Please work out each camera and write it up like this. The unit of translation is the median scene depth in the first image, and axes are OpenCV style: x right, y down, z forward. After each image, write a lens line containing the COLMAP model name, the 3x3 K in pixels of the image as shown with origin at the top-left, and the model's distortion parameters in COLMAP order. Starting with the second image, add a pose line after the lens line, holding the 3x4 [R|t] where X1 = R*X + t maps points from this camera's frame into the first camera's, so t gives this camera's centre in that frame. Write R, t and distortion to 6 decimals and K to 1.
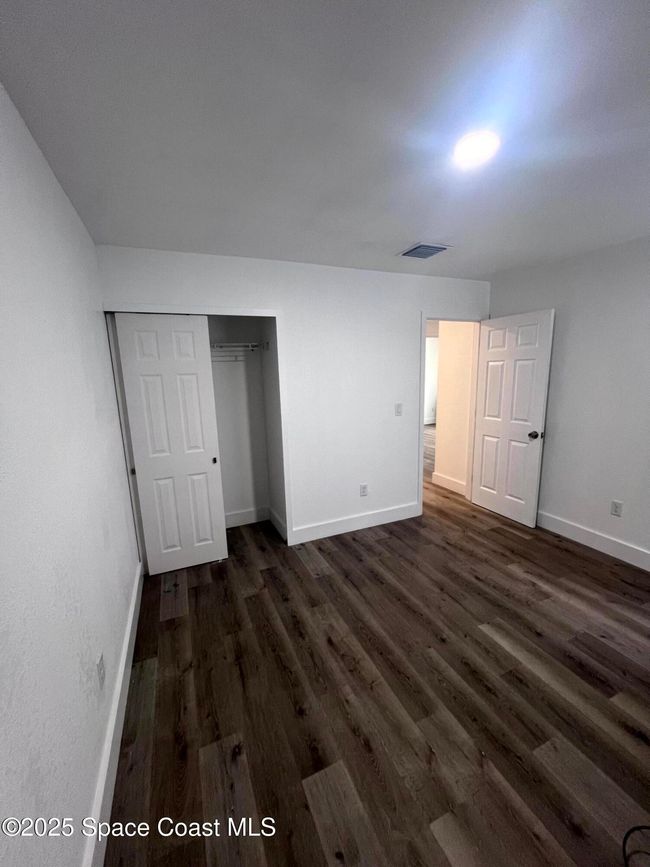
lens RADIAL K [[346.0, 0, 327.7], [0, 346.0, 431.3], [0, 0, 1]] dist [-0.001183, -0.000080]
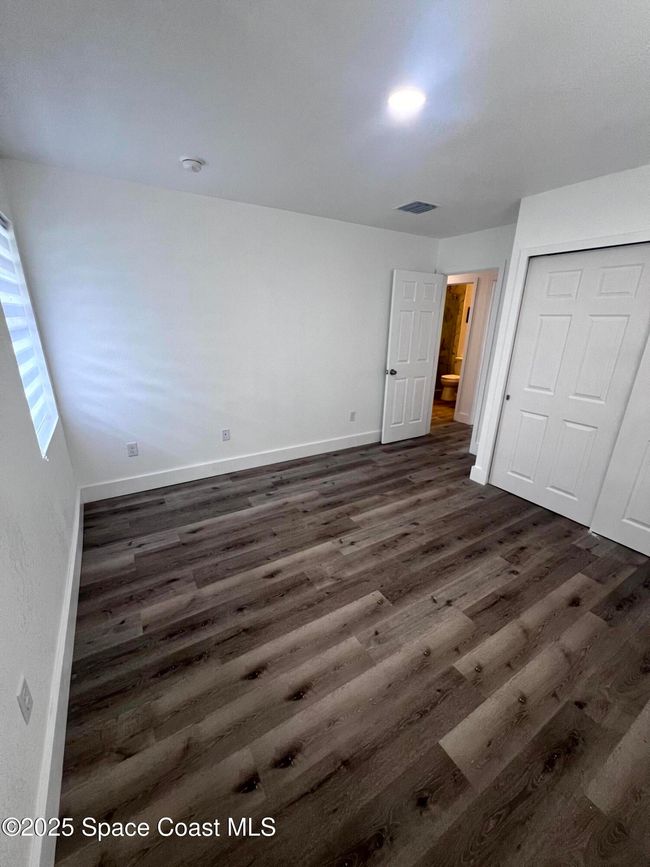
lens RADIAL K [[346.0, 0, 323.2], [0, 346.0, 439.1], [0, 0, 1]] dist [-0.001183, -0.000080]
pose [[0.990177, 0.014531, 0.139060, -0.121865], [-0.037632, 0.985580, 0.164972, -0.040409], [-0.134657, -0.168584, 0.976446, 0.278449]]
